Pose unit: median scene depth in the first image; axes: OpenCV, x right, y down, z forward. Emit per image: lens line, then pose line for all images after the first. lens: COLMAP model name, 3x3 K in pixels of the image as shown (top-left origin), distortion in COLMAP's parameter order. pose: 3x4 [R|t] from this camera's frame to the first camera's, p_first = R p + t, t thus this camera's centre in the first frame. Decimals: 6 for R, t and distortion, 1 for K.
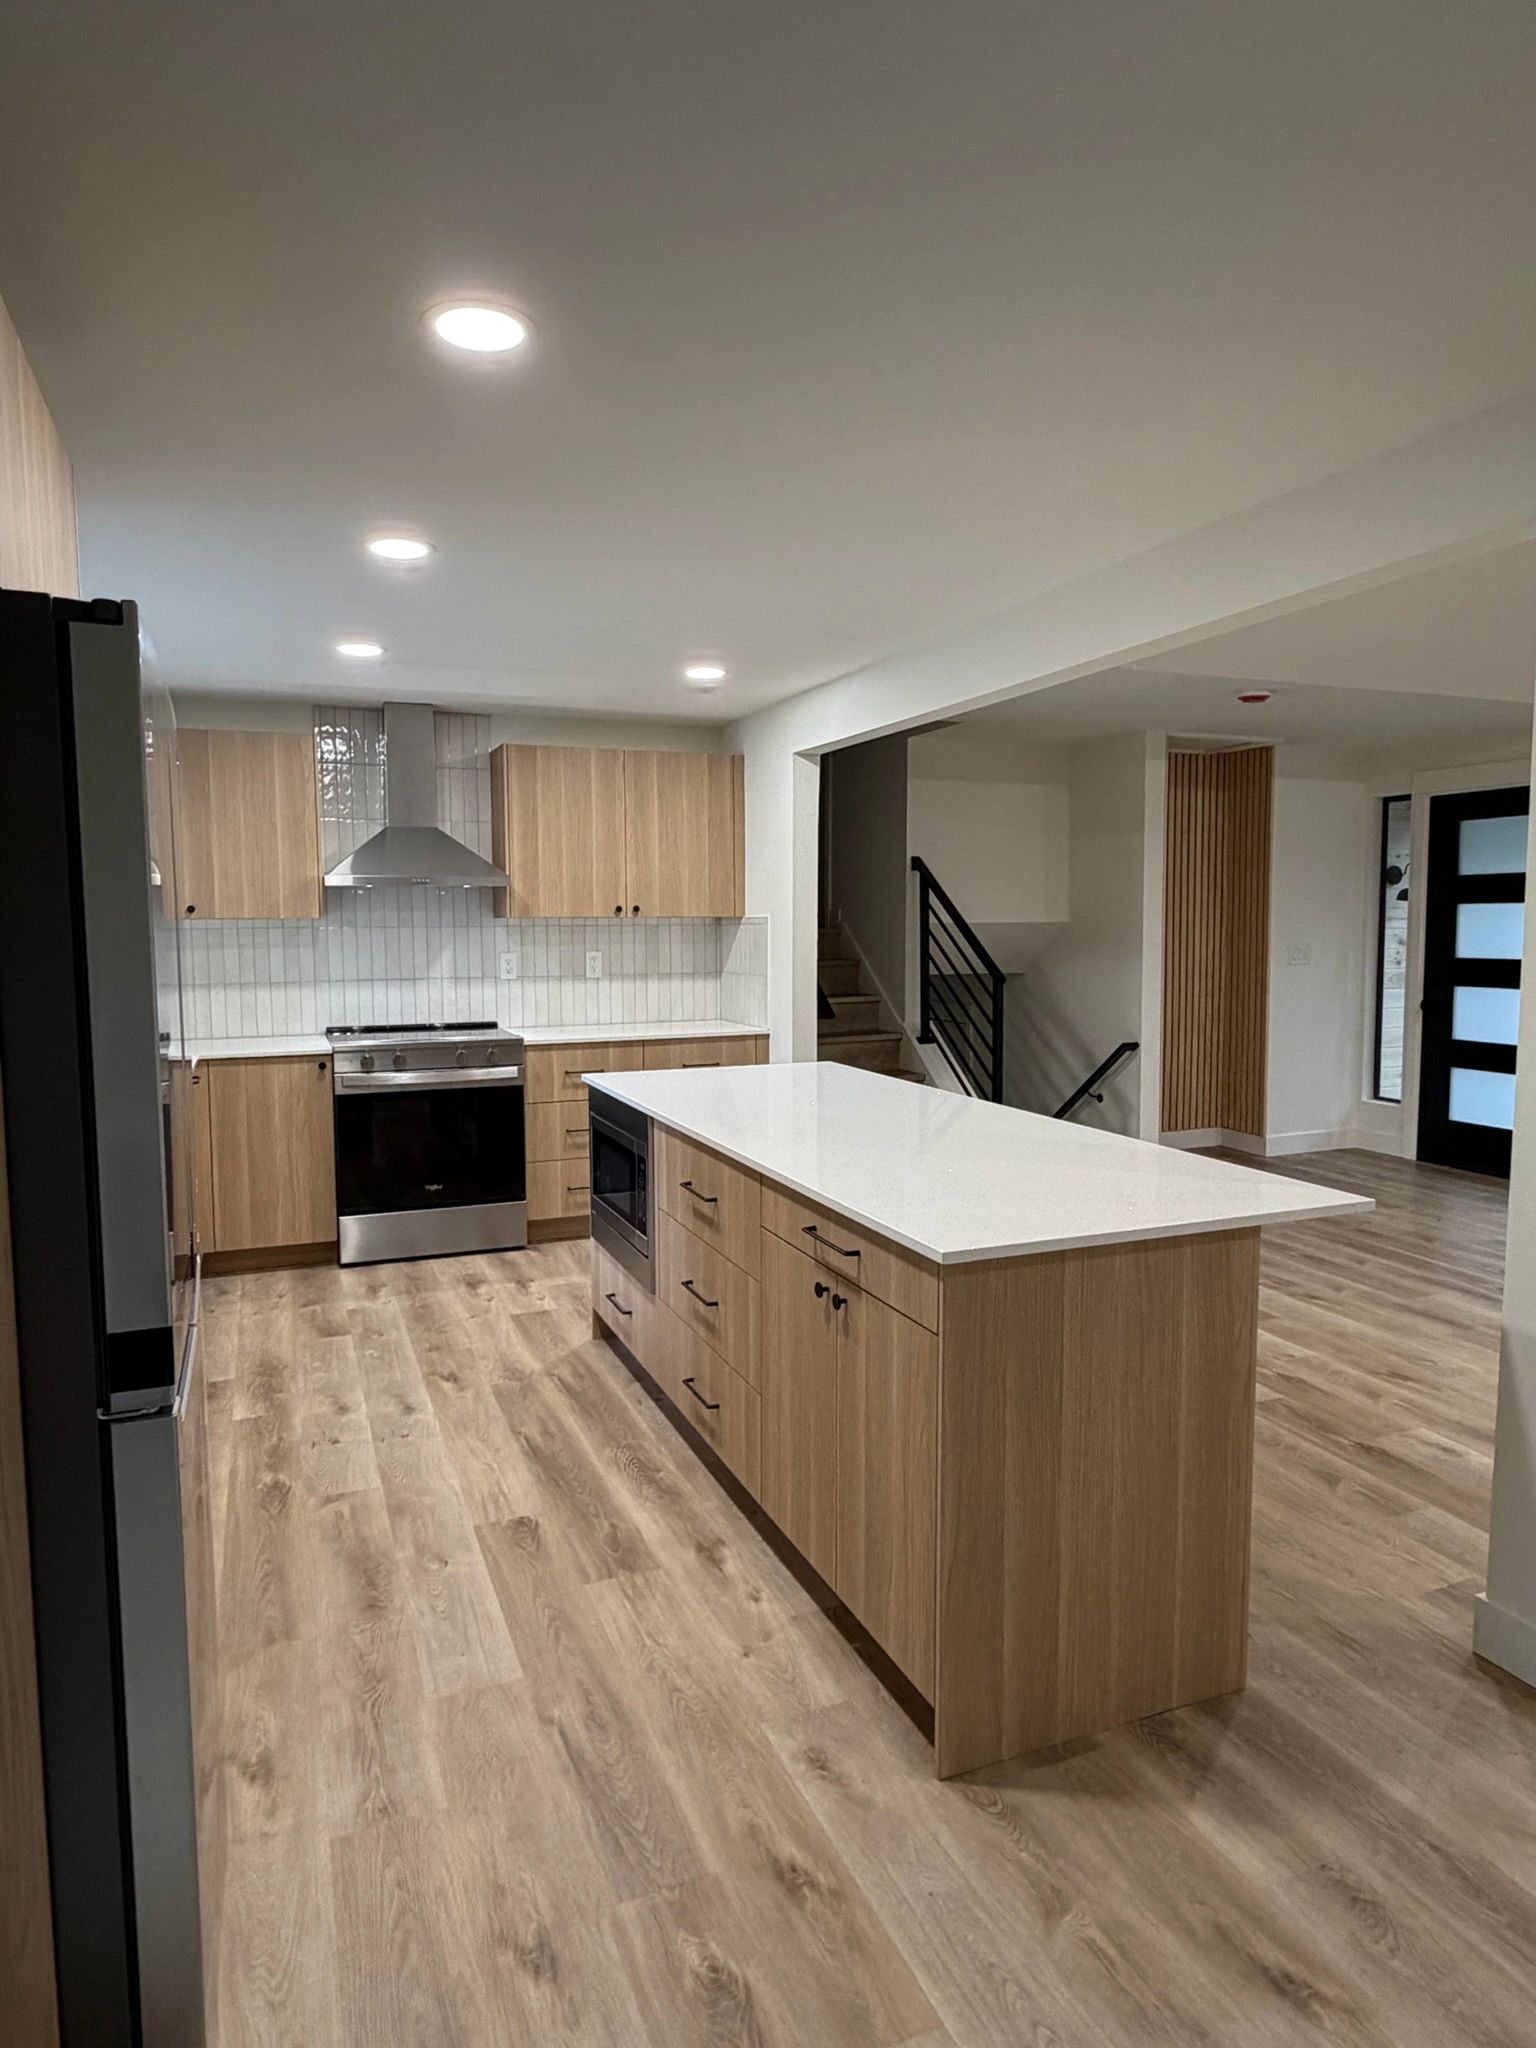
lens RADIAL K [[1230.1, 0, 768.0], [0, 1230.1, 1024.0], [0, 0, 1]] dist [-0.001541, -0.002390]
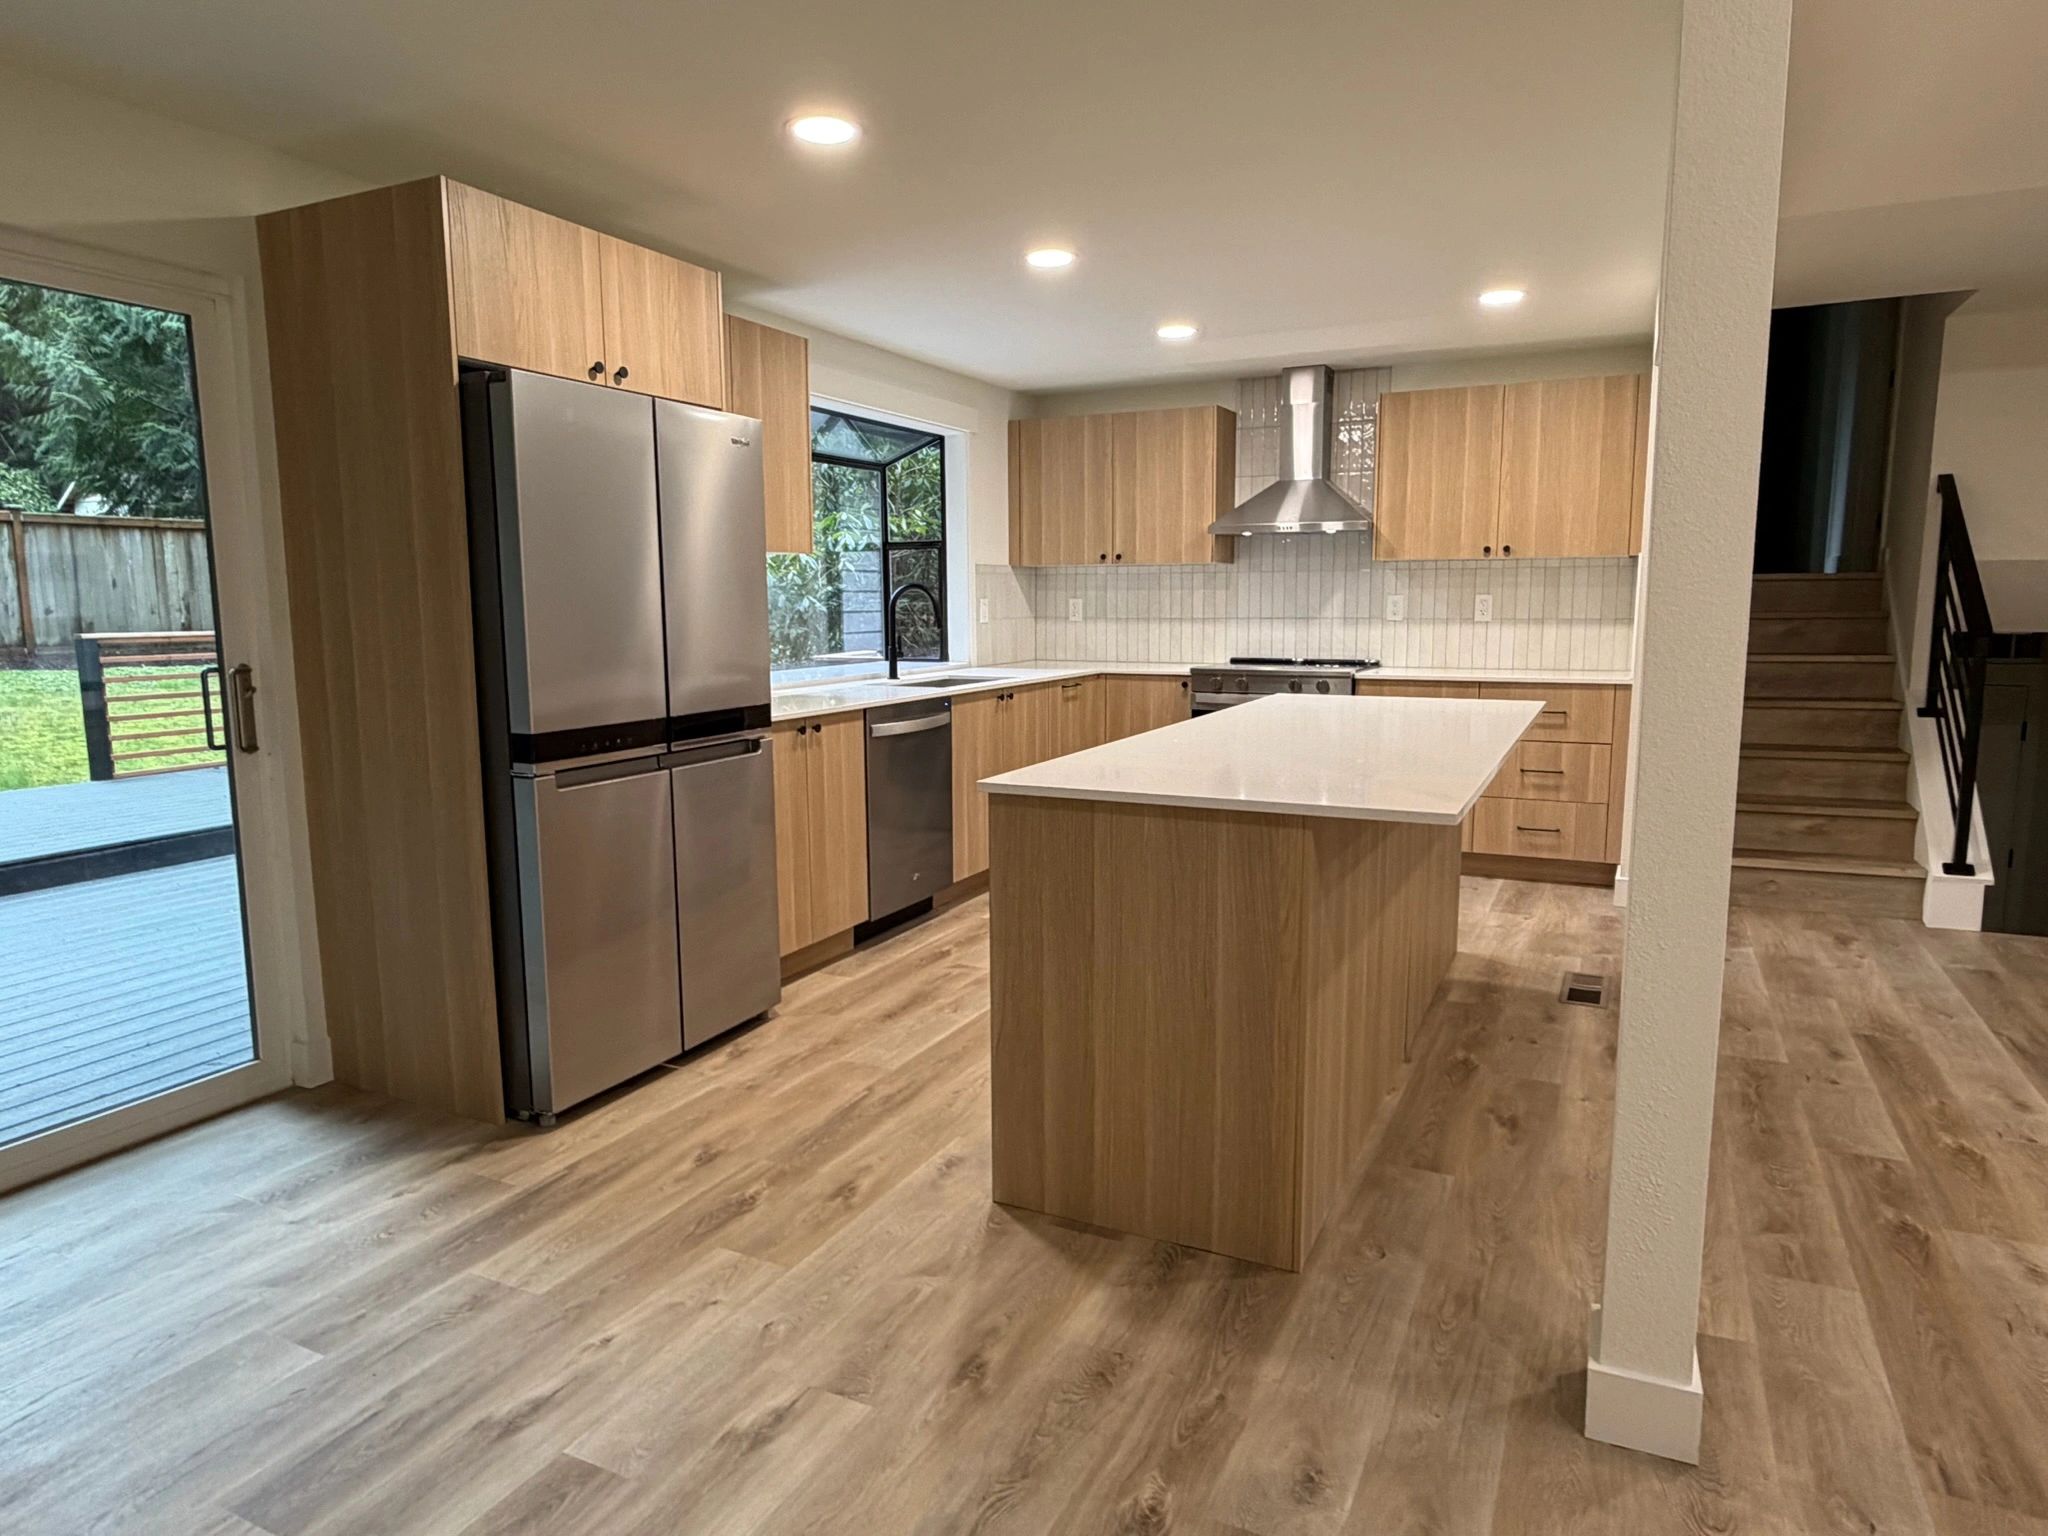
lens RADIAL K [[1234.2, 0, 1024.0], [0, 1234.2, 768.0], [0, 0, 1]] dist [-0.004573, -0.002097]
pose [[0.668729, 0.102318, -0.736432, 0.396944], [-0.060329, 0.994687, 0.083416, 0.021729], [0.741054, -0.011354, 0.671349, 0.062534]]
